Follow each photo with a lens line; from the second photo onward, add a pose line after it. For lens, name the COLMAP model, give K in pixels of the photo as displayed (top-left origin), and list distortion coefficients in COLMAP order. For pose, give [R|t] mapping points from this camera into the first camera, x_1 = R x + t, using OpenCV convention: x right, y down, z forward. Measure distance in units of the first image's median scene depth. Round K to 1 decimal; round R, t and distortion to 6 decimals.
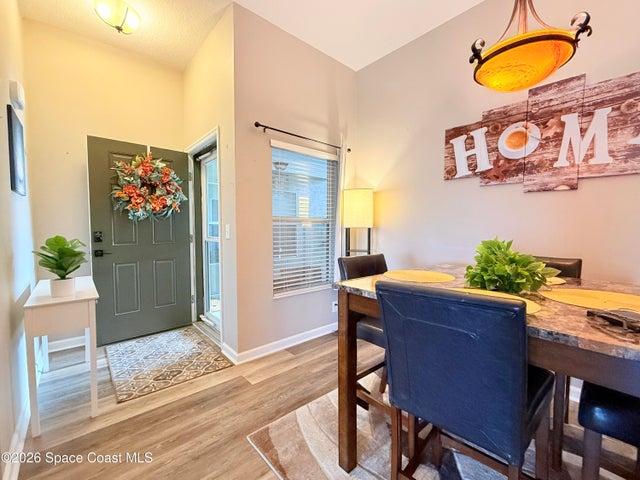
lens RADIAL K [[276.4, 0, 320.0], [0, 276.4, 240.0], [0, 0, 1]] dist [-0.000596, -0.000193]
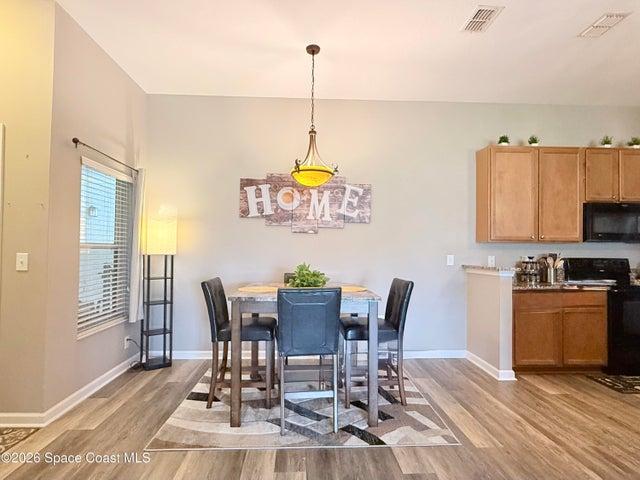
lens RADIAL K [[354.7, 0, 316.8], [0, 354.7, 241.4], [0, 0, 1]] dist [0.001924, 0.000304]
pose [[0.629662, 0.023172, 0.776523, -0.675770], [0.026249, 0.998350, -0.051076, -0.017528], [-0.776426, 0.052544, 0.628015, -0.329820]]
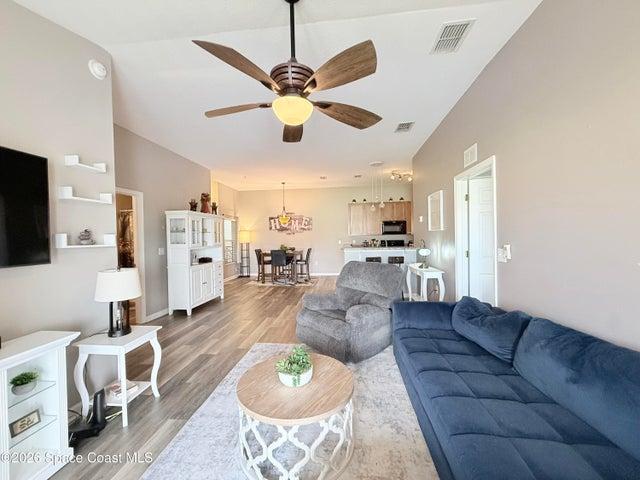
lens RADIAL K [[255.0, 0, 320.0], [0, 255.0, 240.0], [0, 0, 1]] dist [-0.000663, -0.000050]
pose [[0.734697, -0.025547, 0.677915, -1.675489], [0.051375, 0.998516, -0.018049, 0.027956], [-0.676448, 0.048088, 0.734919, -2.420316]]
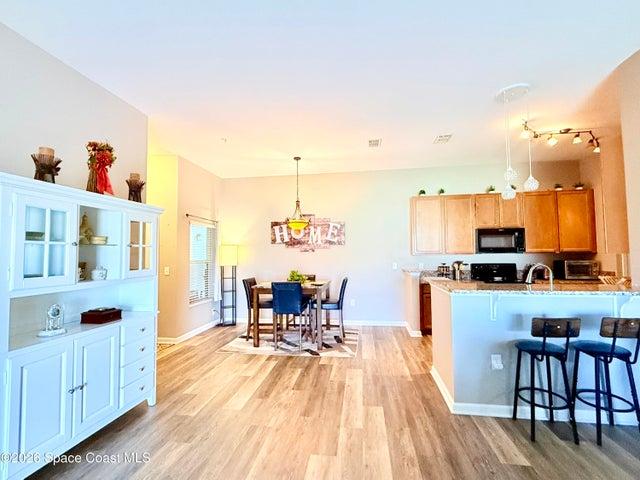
lens RADIAL K [[298.0, 0, 320.0], [0, 298.0, 240.0], [0, 0, 1]] dist [0.001075, 0.000037]
pose [[0.765464, 0.020313, 0.643158, -0.936098], [0.041874, 0.995811, -0.081288, -0.037297], [-0.642115, 0.089154, 0.761407, -1.284228]]
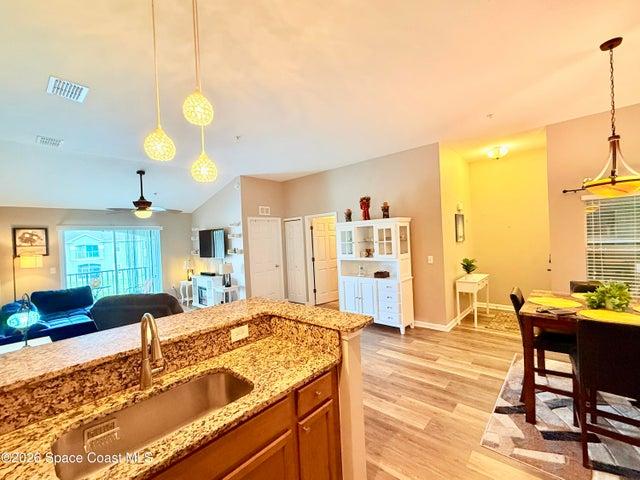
lens RADIAL K [[276.4, 0, 320.0], [0, 276.4, 240.0], [0, 0, 1]] dist [-0.000596, -0.000193]
pose [[0.115422, 0.002678, -0.993313, 1.290237], [-0.000631, 0.999996, 0.002623, -0.159339], [0.993316, 0.000324, 0.115423, -0.620043]]
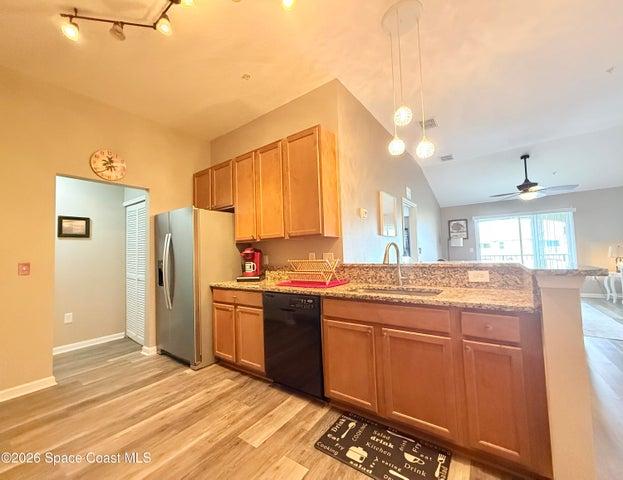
lens RADIAL K [[257.5, 0, 303.6], [0, 257.5, 243.0], [0, 0, 1]] dist [-0.000252, -0.000047]
pose [[-0.979471, 0.020329, -0.200556, 1.196915], [0.020540, 0.999789, 0.001029, -0.005351], [0.200534, -0.003112, -0.979682, -0.031606]]
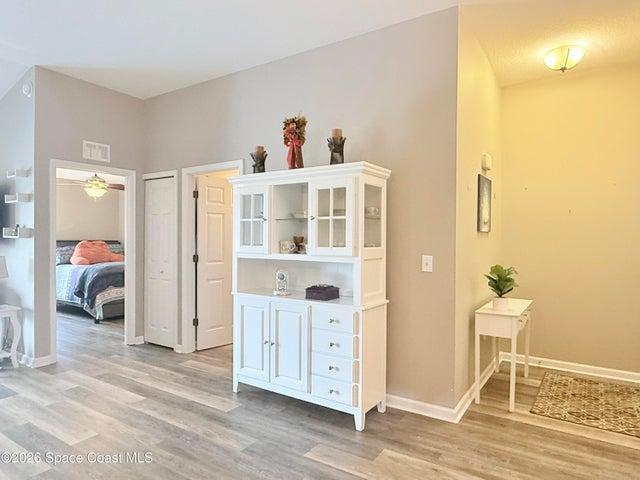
lens RADIAL K [[409.0, 0, 320.0], [0, 409.0, 240.0], [0, 0, 1]] dist [0.002144, 0.000410]
pose [[0.259174, 0.004489, -0.965820, 0.582383], [-0.054287, 0.998476, -0.009927, -0.053021], [0.964304, 0.055004, 0.259023, -0.278974]]
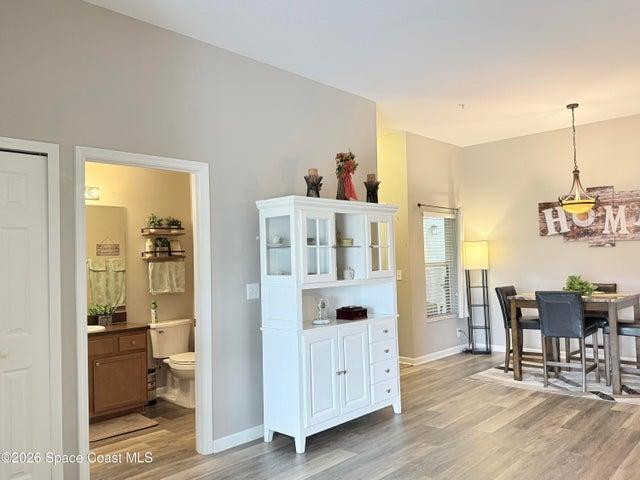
lens RADIAL K [[510.8, 0, 320.0], [0, 510.8, 240.0], [0, 0, 1]] dist [0.093136, -0.158871]
pose [[0.995145, -0.028234, 0.094282, -1.144583], [0.036368, 0.995657, -0.085698, -0.001395], [-0.091453, 0.088710, 0.991850, -1.906318]]
